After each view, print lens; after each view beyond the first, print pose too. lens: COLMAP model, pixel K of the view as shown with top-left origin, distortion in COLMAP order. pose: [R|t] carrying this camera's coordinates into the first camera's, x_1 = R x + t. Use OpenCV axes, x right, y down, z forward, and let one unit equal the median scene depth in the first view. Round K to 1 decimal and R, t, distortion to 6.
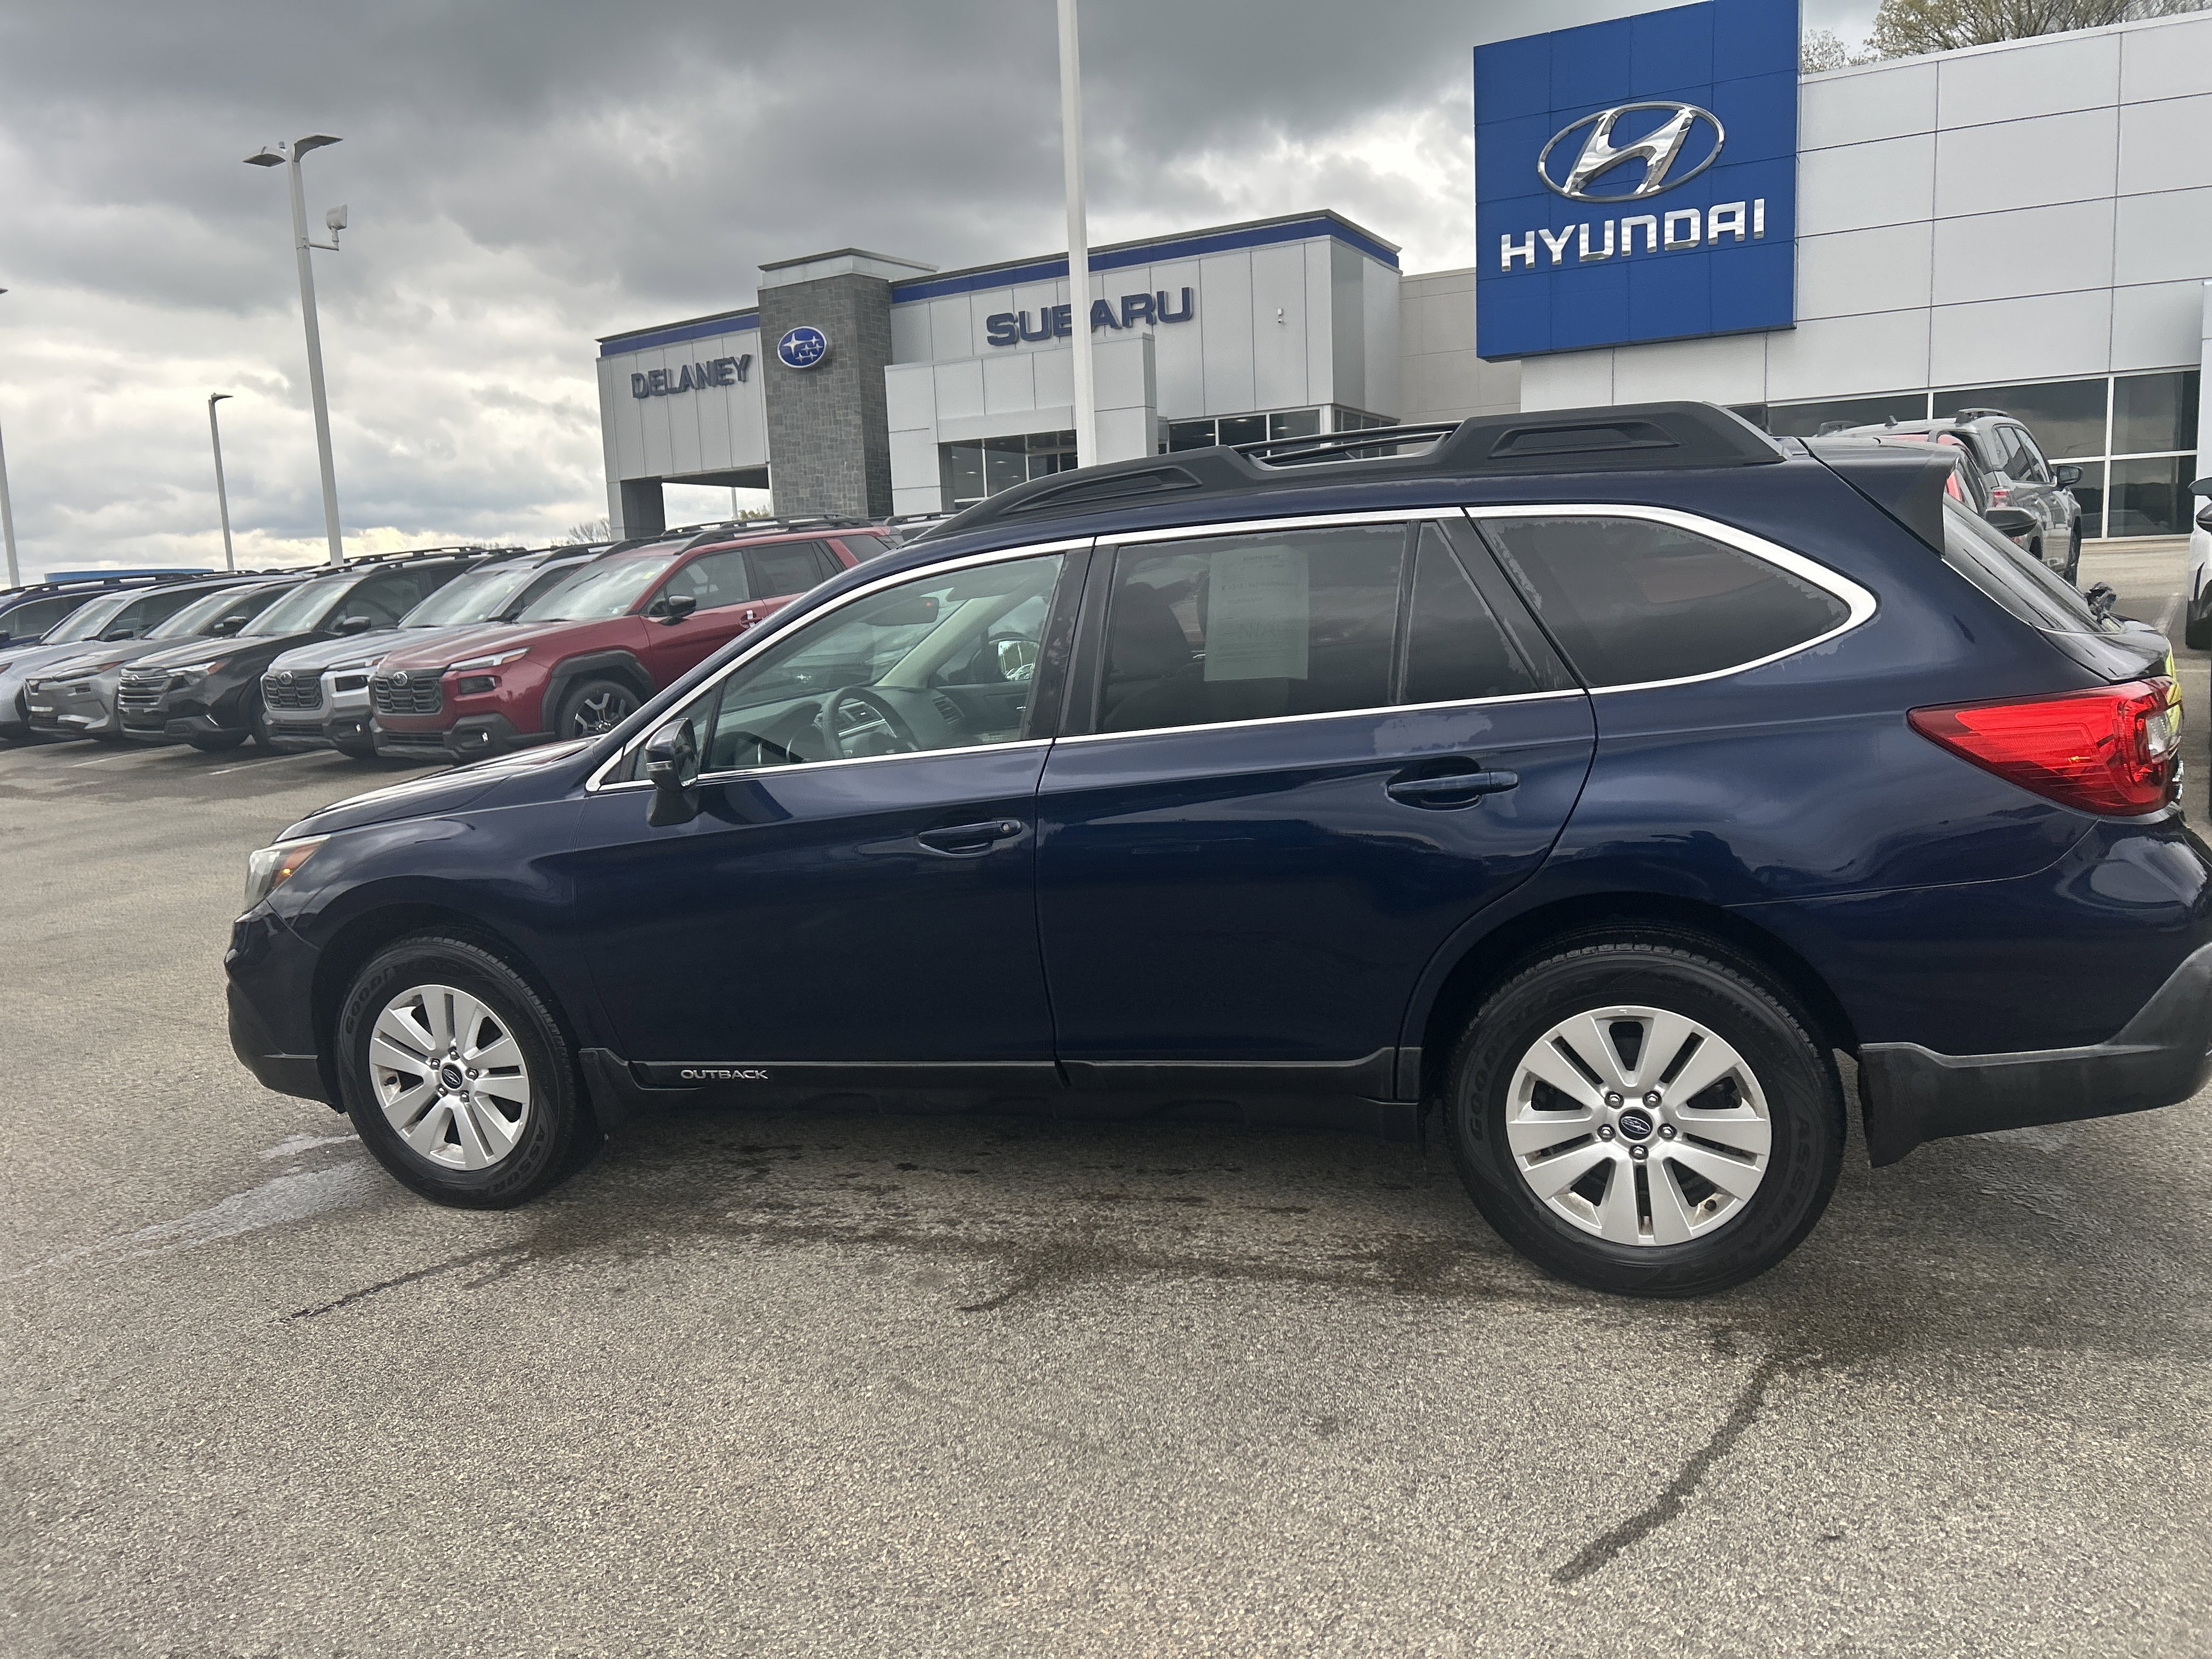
lens RADIAL K [[1674.8, 0, 1123.4], [0, 1674.8, 827.0], [0, 0, 1]] dist [0.054701, -0.056853]
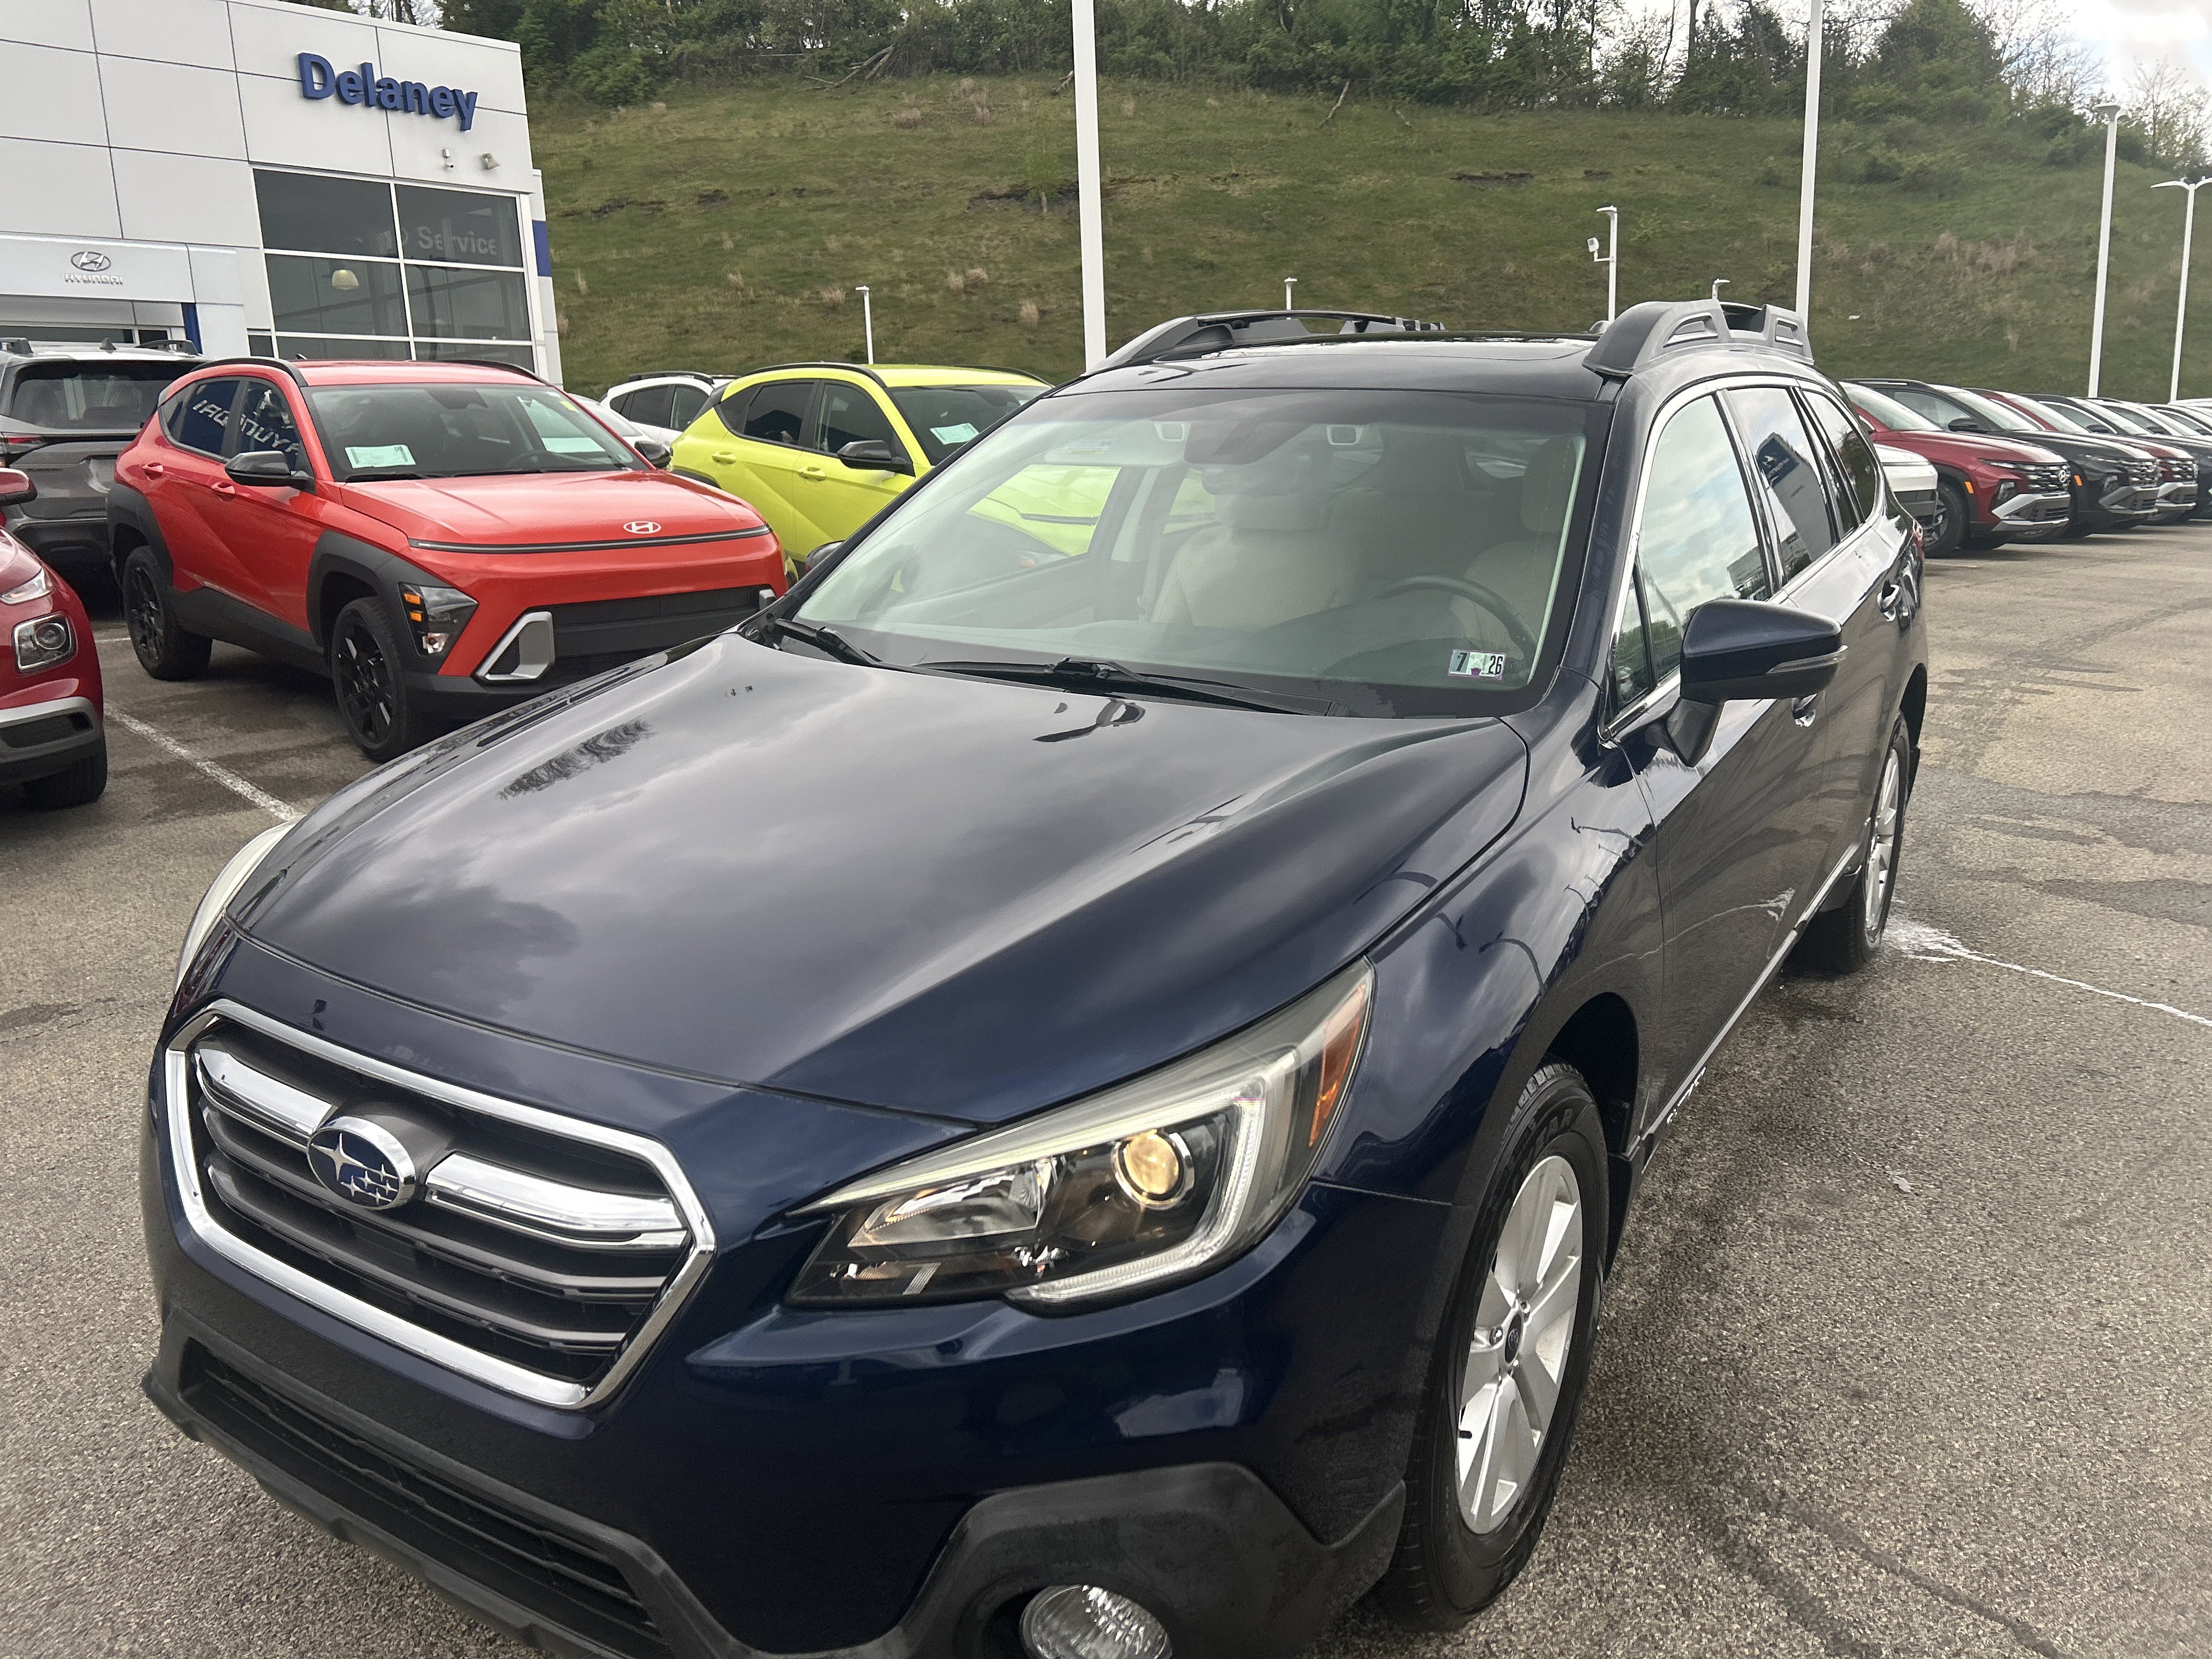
lens RADIAL K [[1674.8, 0, 1124.9], [0, 1674.8, 821.5], [0, 0, 1]] dist [0.054701, -0.056853]
pose [[0.218401, -0.170776, 0.960800, -0.926999], [0.167490, 0.976518, 0.135498, -0.102621], [-0.961378, 0.131331, 0.241875, 0.998570]]
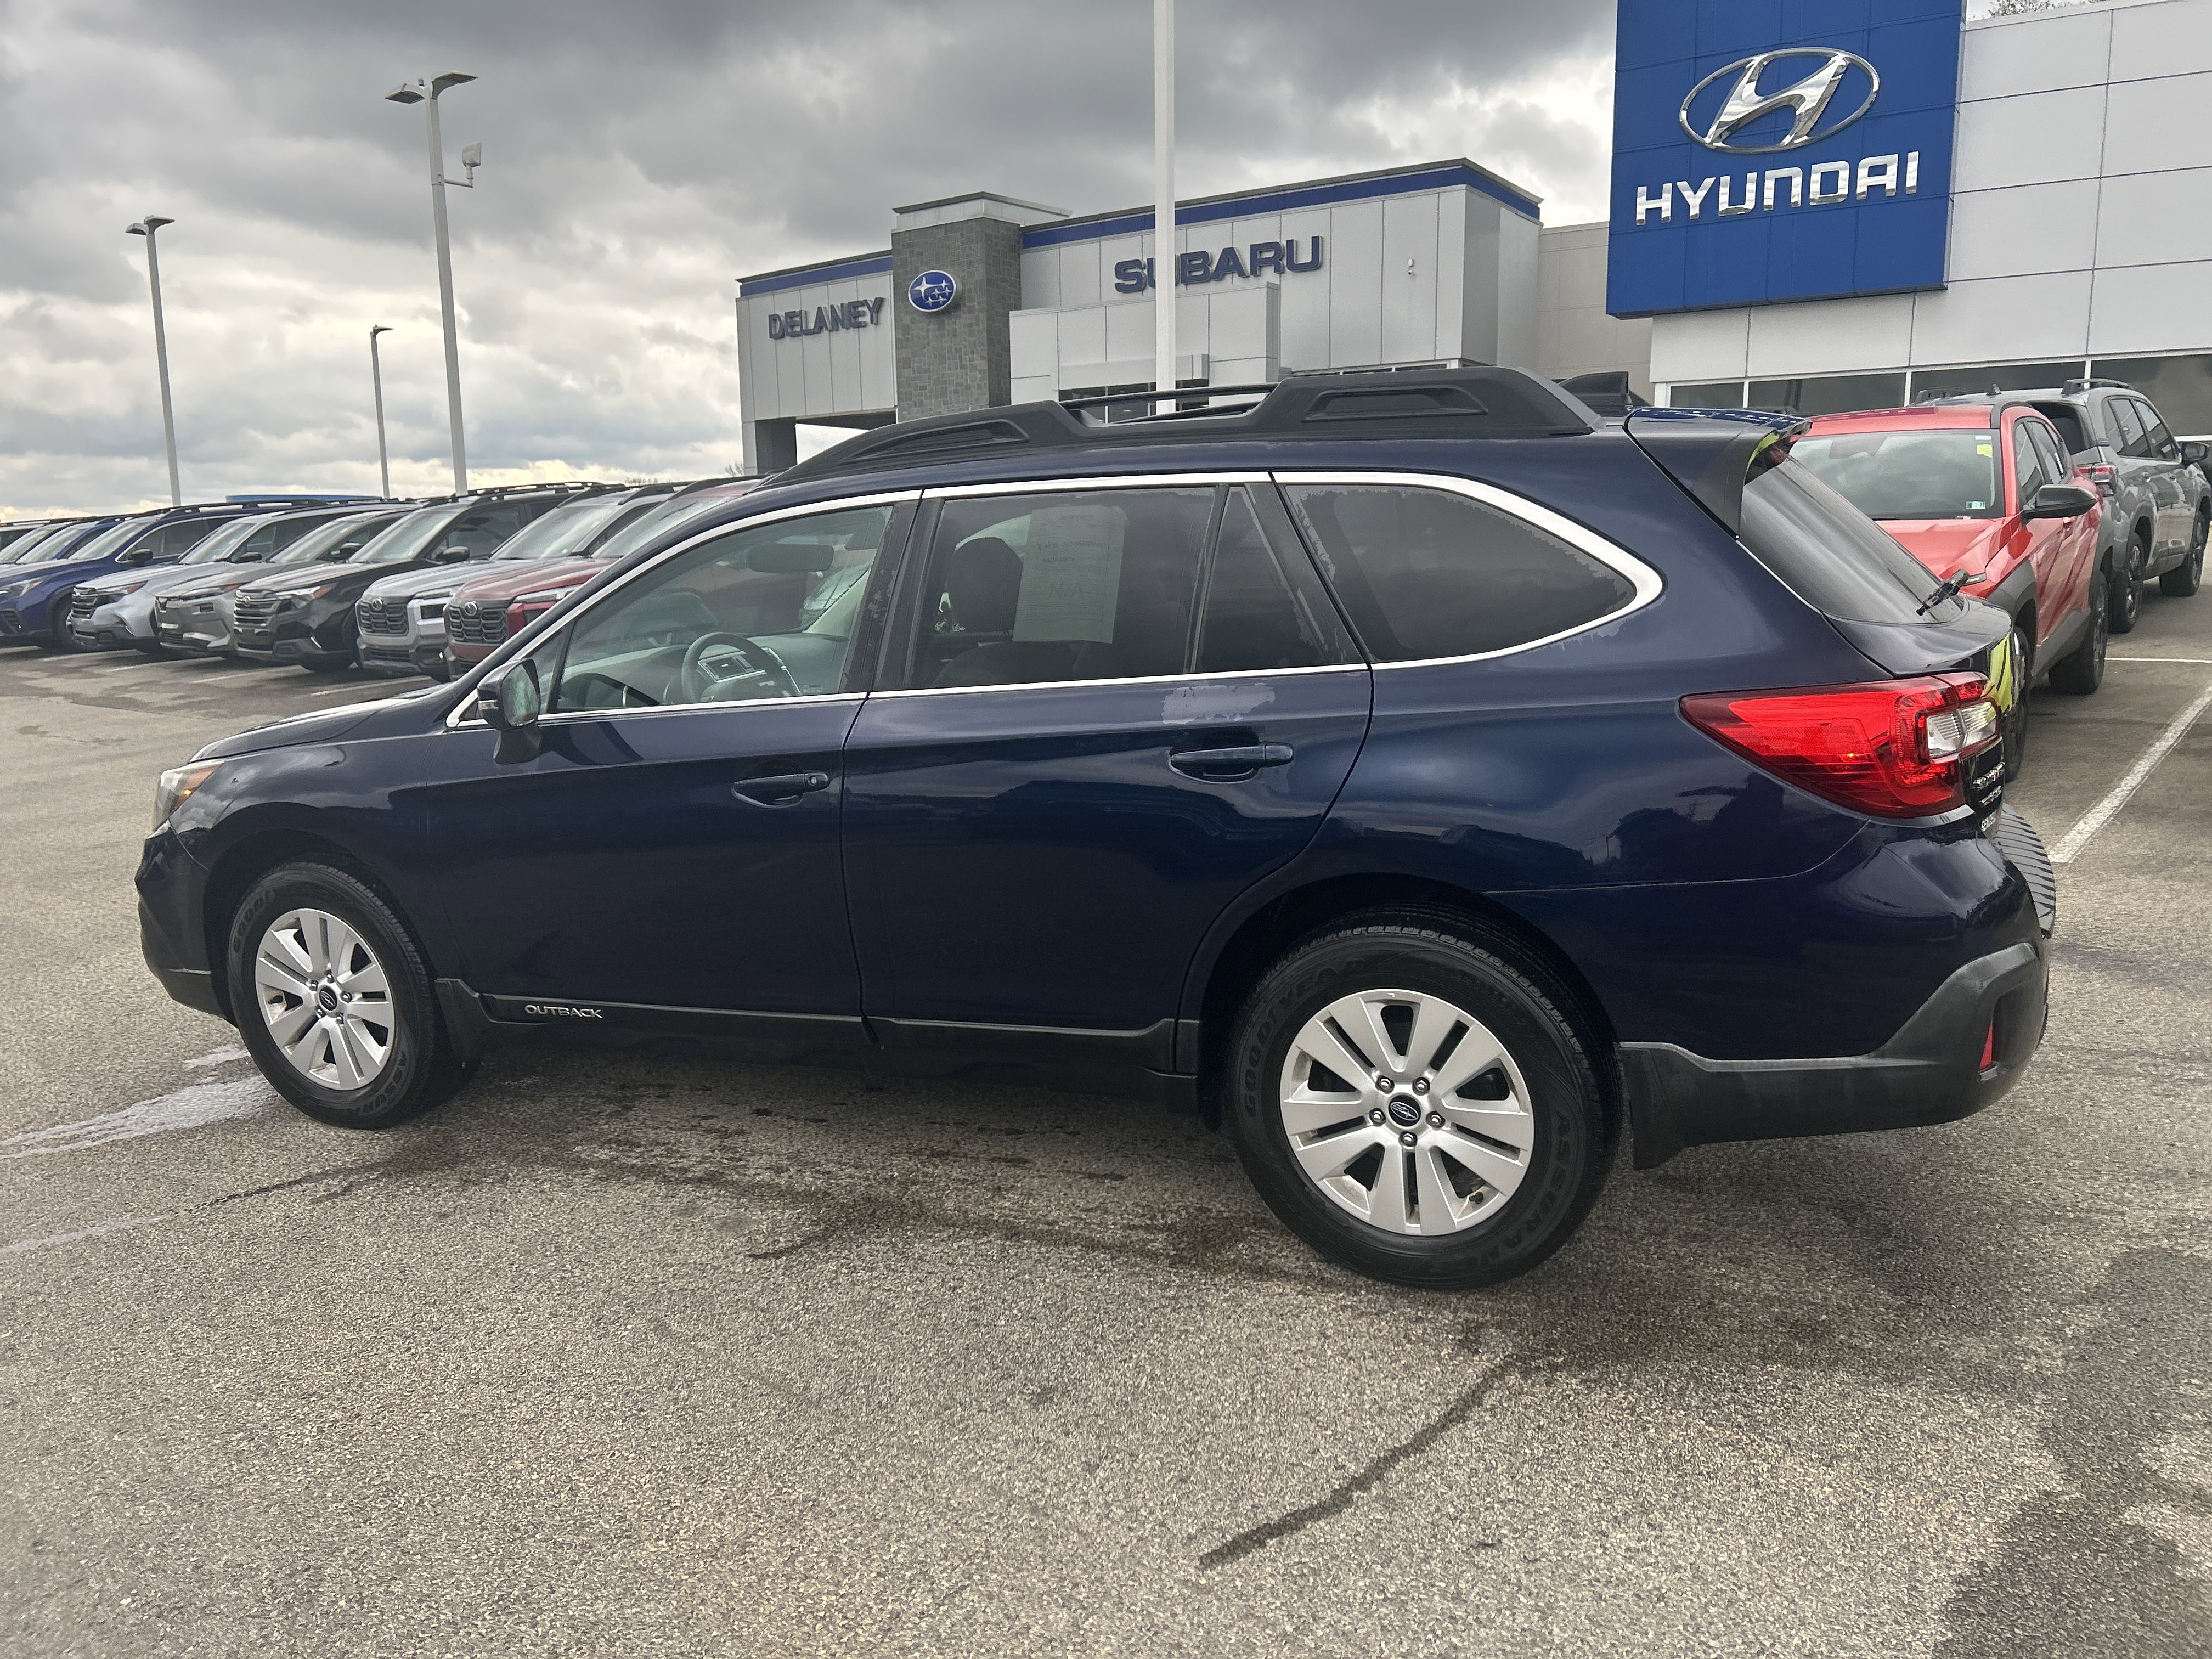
lens RADIAL K [[1674.8, 0, 1126.7], [0, 1674.8, 825.1], [0, 0, 1]] dist [0.054701, -0.056853]
pose [[0.995821, 0.044150, -0.079941, 0.169806], [-0.041961, 0.998702, 0.028868, -0.008349], [0.081112, -0.025393, 0.996381, 0.016314]]
